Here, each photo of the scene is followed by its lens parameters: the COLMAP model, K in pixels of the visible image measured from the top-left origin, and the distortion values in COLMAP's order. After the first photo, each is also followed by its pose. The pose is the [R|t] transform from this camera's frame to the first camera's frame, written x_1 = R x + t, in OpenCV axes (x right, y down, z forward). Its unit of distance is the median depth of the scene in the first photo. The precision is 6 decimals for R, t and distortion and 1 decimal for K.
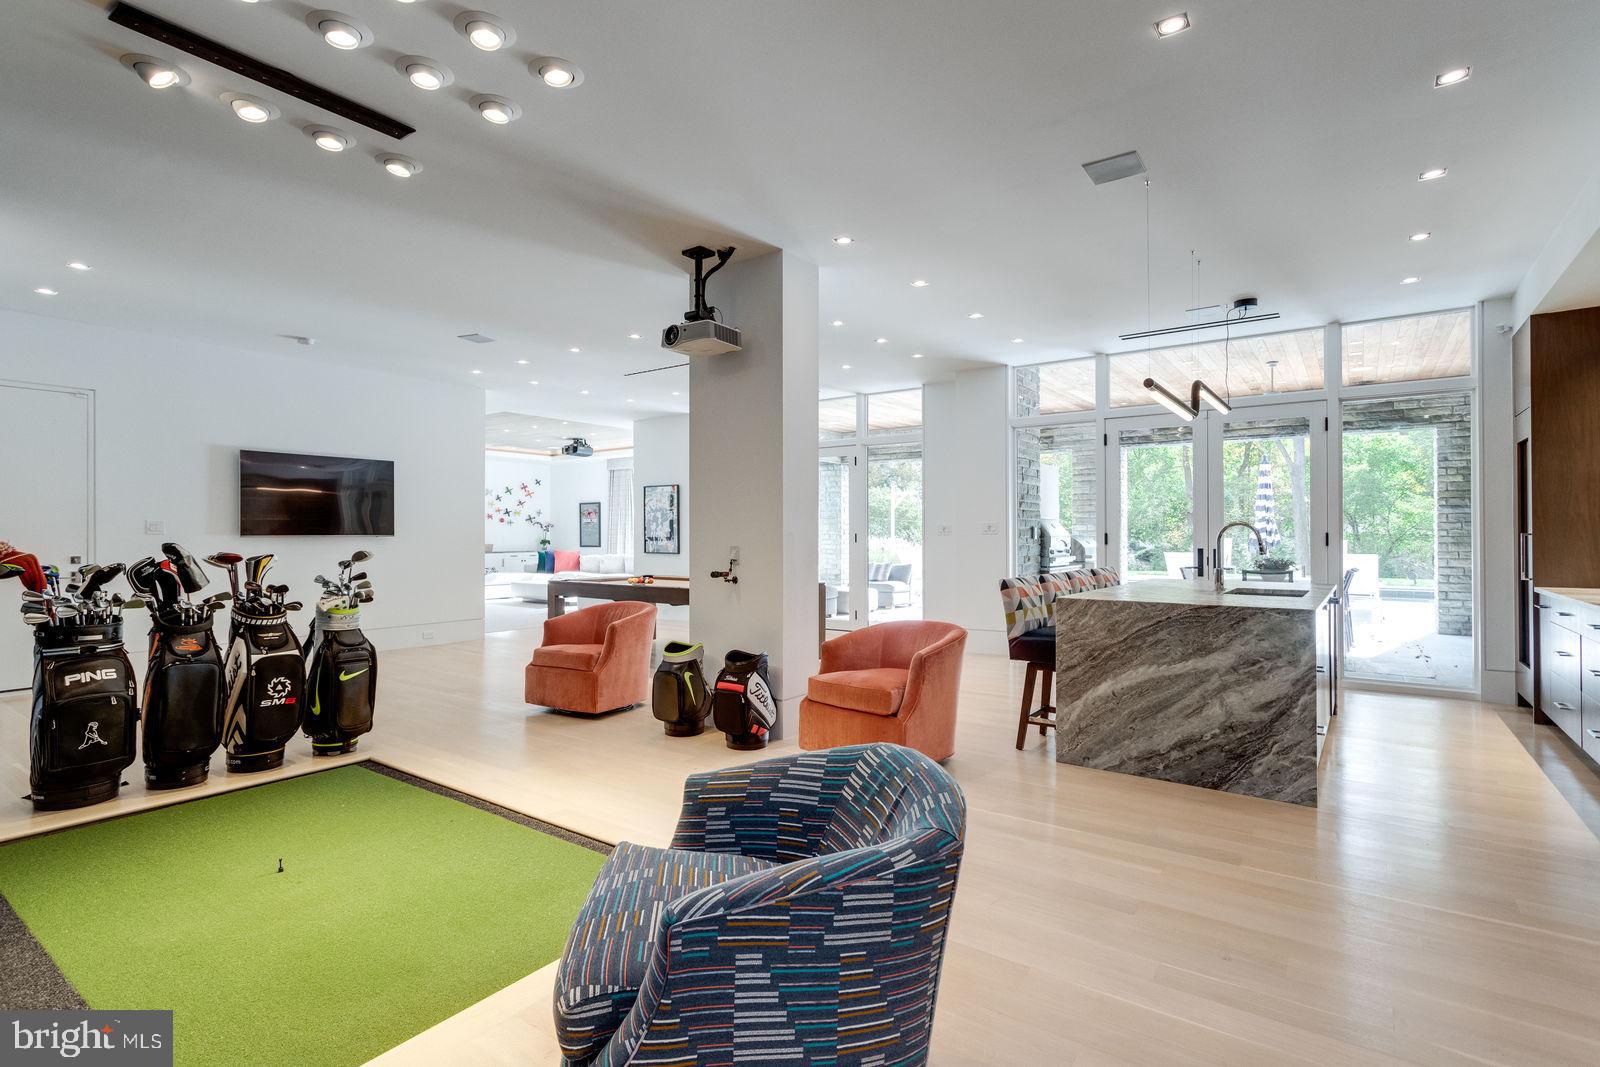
lens RADIAL K [[787.8, 0, 800.0], [0, 787.8, 533.5], [0, 0, 1]] dist [0.001503, 0.000066]
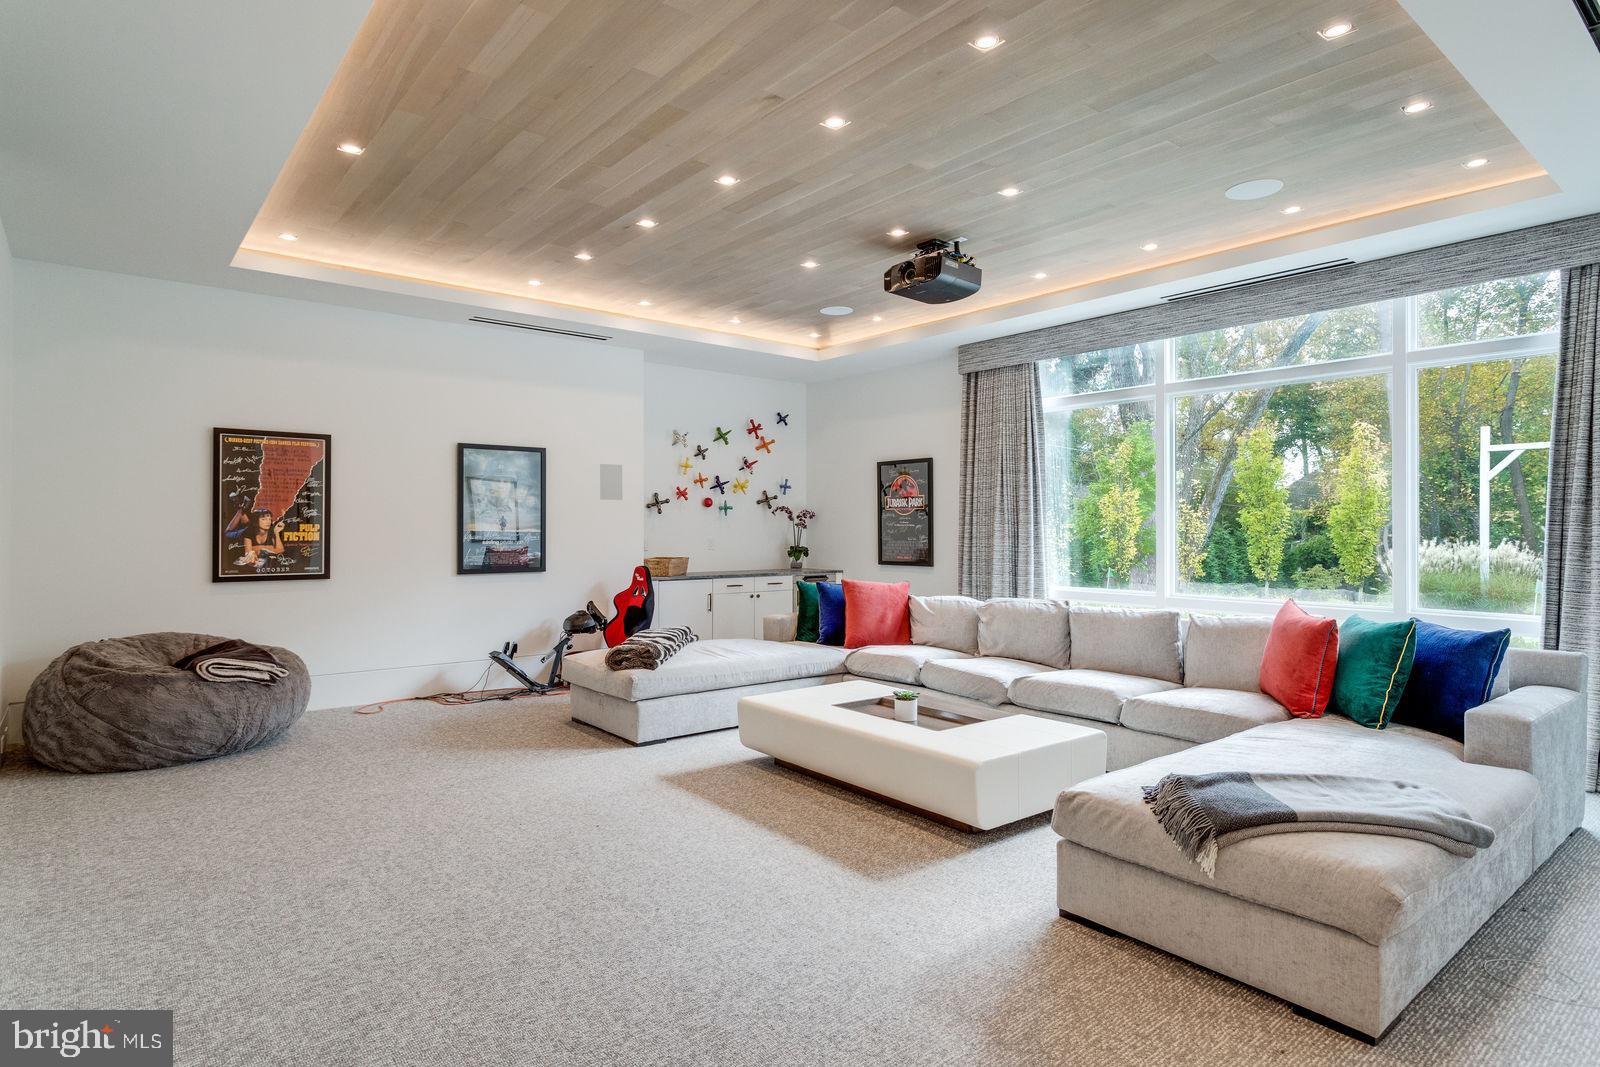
lens RADIAL K [[879.6, 0, 800.0], [0, 879.6, 533.5], [0, 0, 1]] dist [-0.000005, -0.000009]
pose [[0.967818, 0.005544, -0.251589, -0.203964], [-0.002302, 0.999911, 0.013179, -0.006163], [0.251639, -0.012175, 0.967744, 0.535494]]
